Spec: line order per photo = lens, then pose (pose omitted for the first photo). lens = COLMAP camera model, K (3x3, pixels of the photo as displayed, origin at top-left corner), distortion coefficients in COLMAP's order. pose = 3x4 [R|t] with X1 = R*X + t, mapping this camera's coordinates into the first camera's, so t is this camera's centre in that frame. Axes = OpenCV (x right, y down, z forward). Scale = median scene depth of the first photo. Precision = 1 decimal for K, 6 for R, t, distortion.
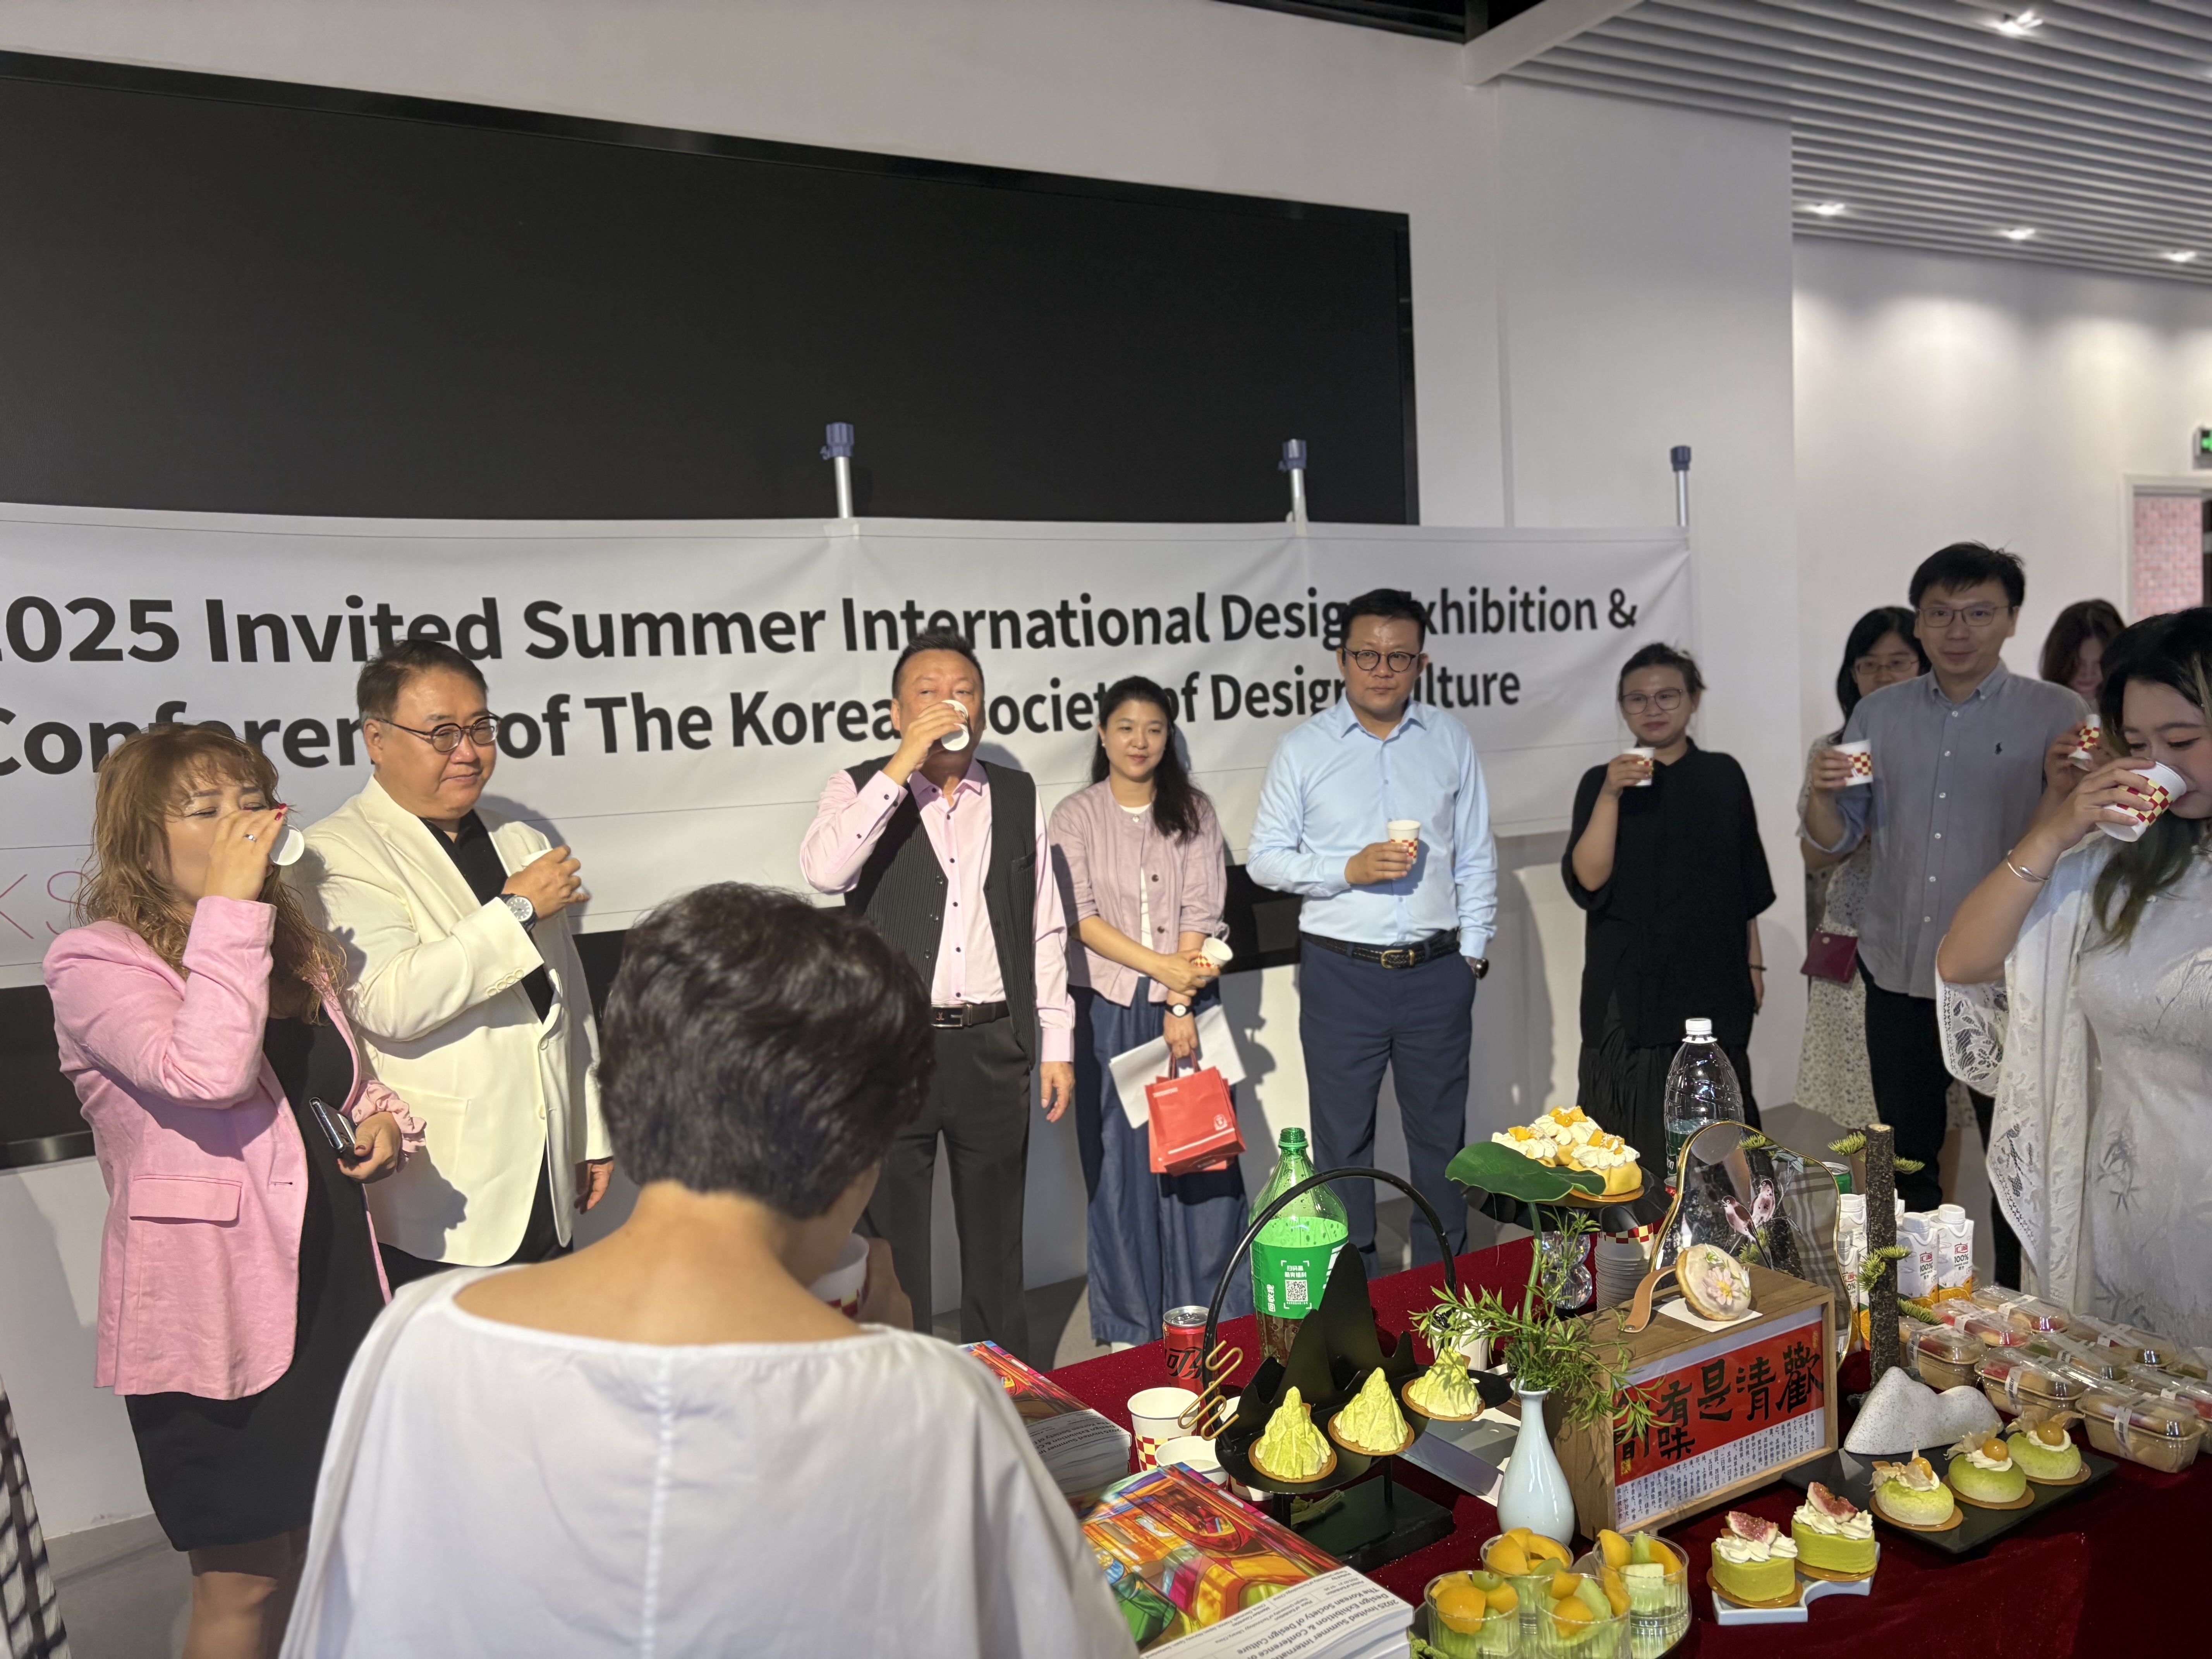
lens RADIAL K [[1673.5, 0, 1128.4], [0, 1673.5, 845.1], [0, 0, 1]] dist [0.052729, -0.072556]
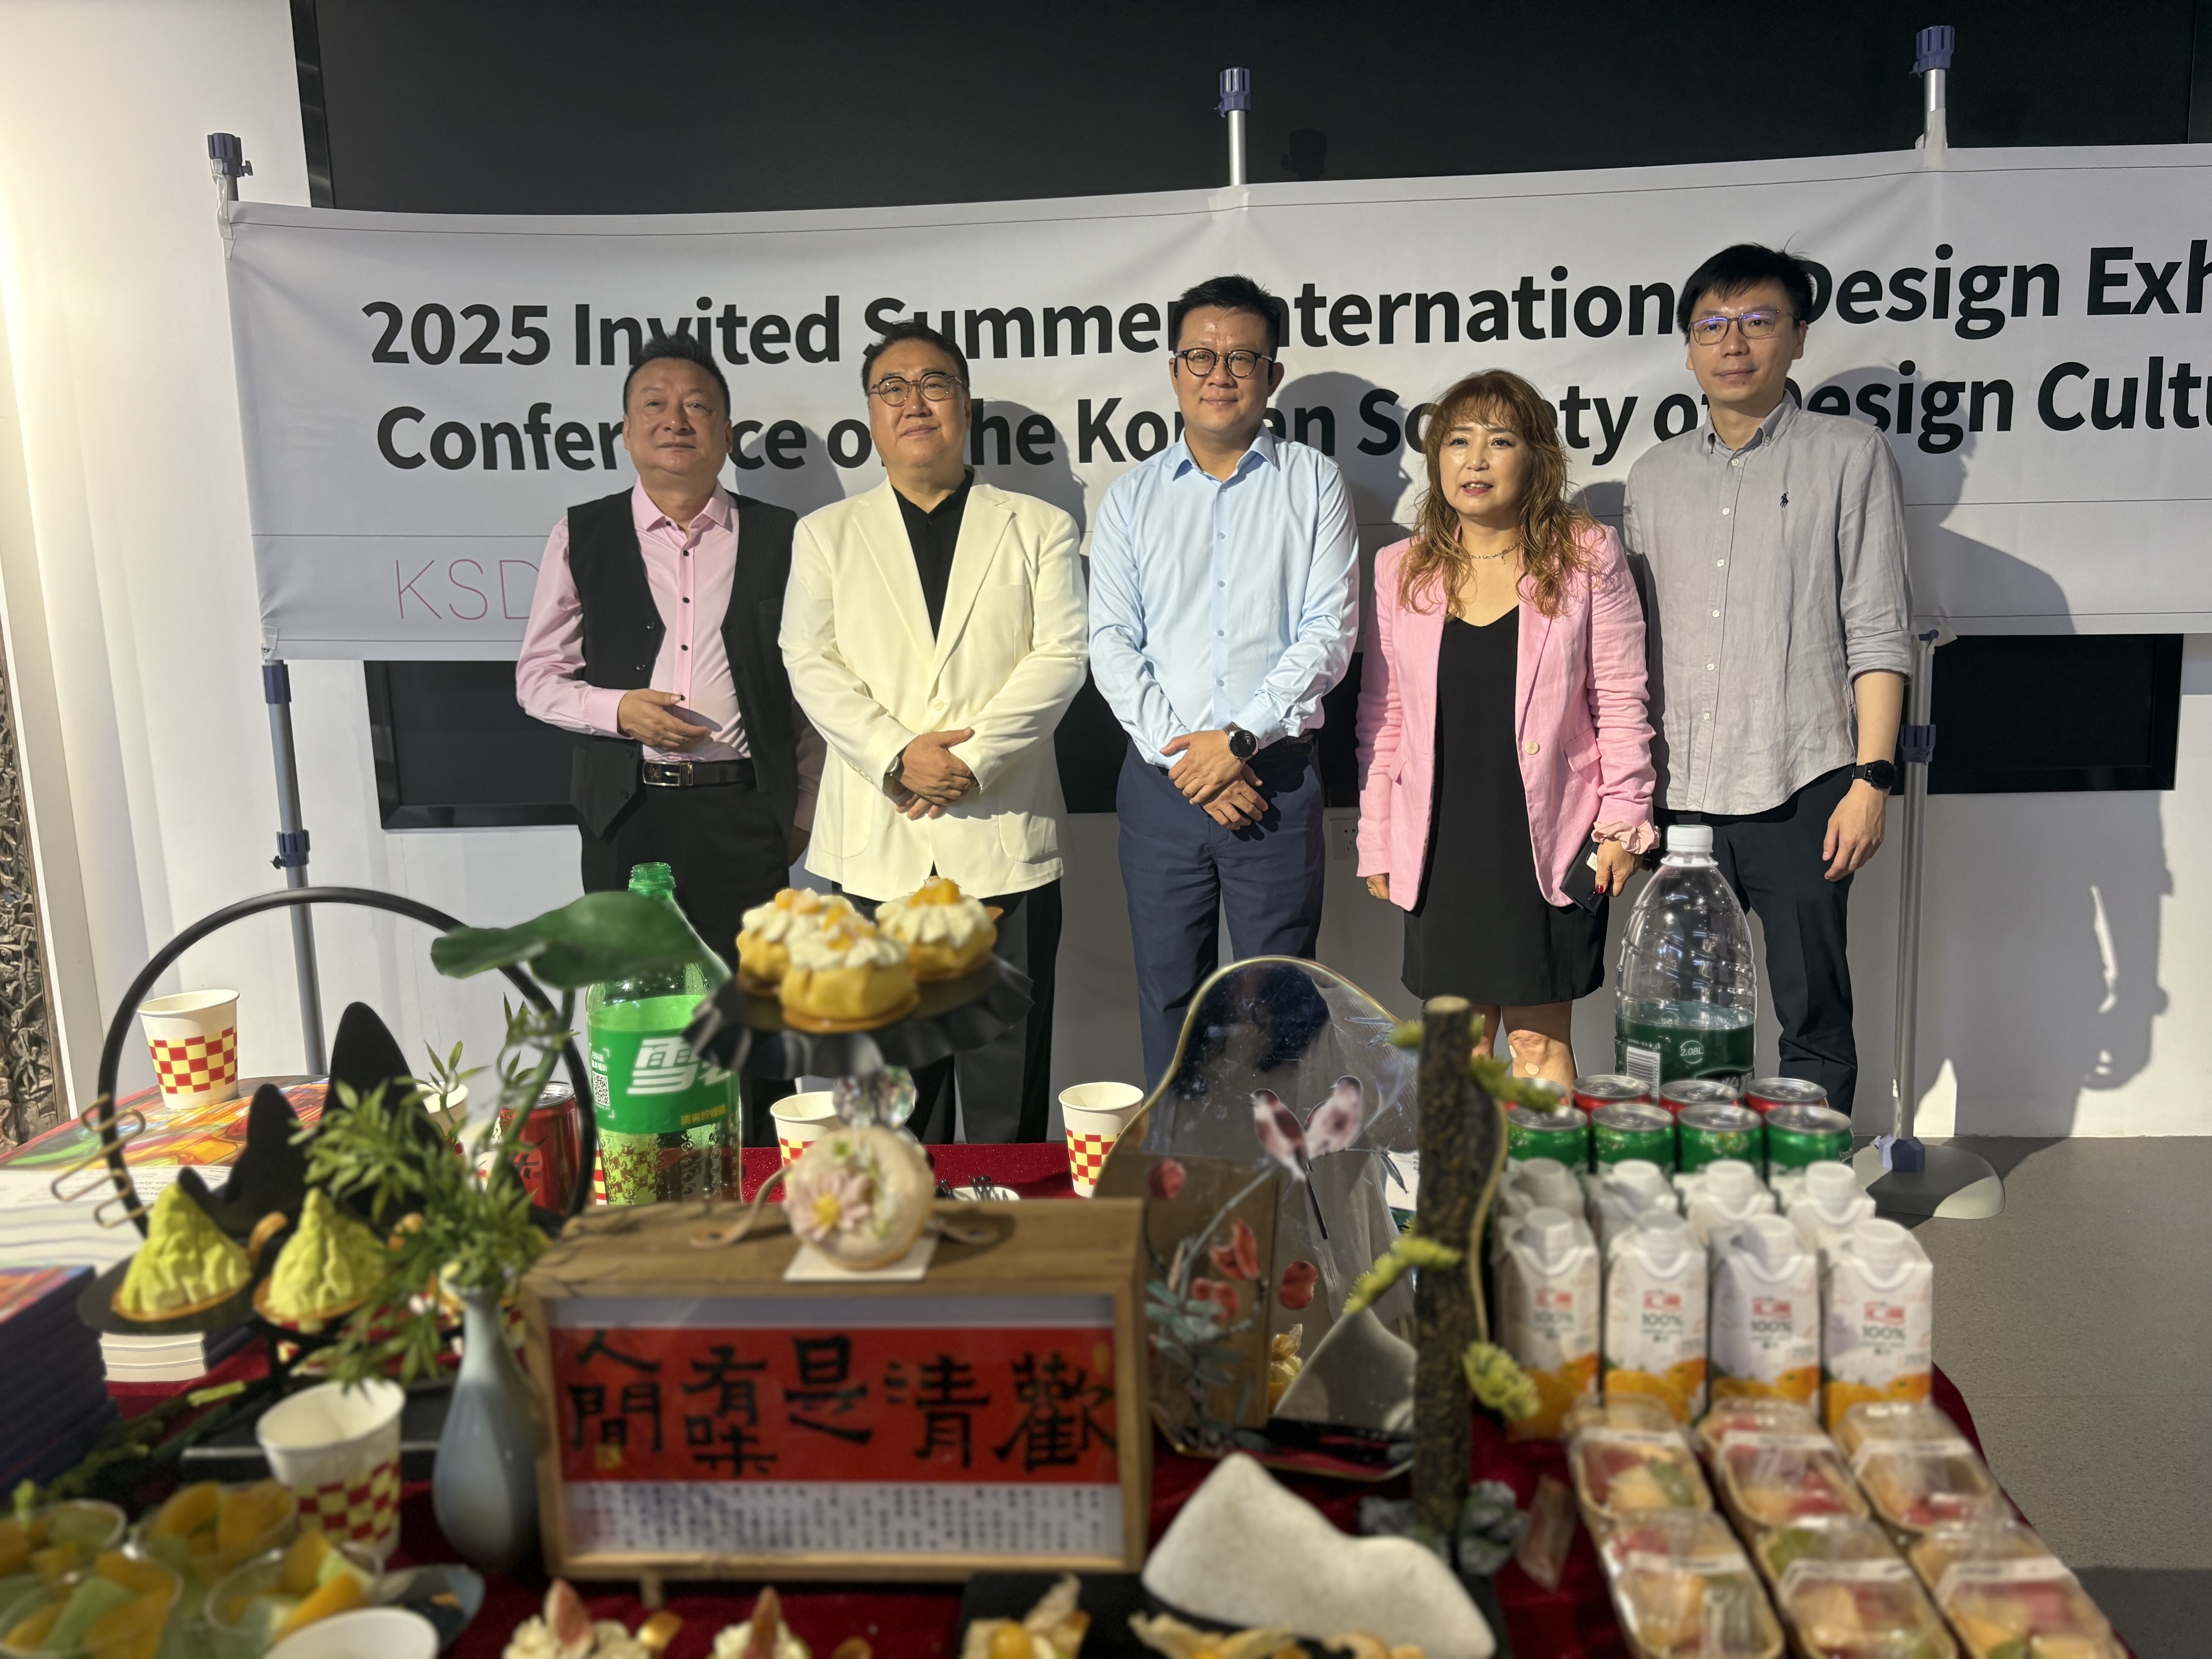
lens RADIAL K [[1673.5, 0, 1079.2], [0, 1673.5, 864.5], [0, 0, 1]] dist [0.052729, -0.072556]
pose [[0.822368, 0.127058, -0.554588, 0.286333], [-0.060520, 0.988750, 0.136784, 0.030980], [0.565729, -0.078923, 0.820806, 0.249990]]
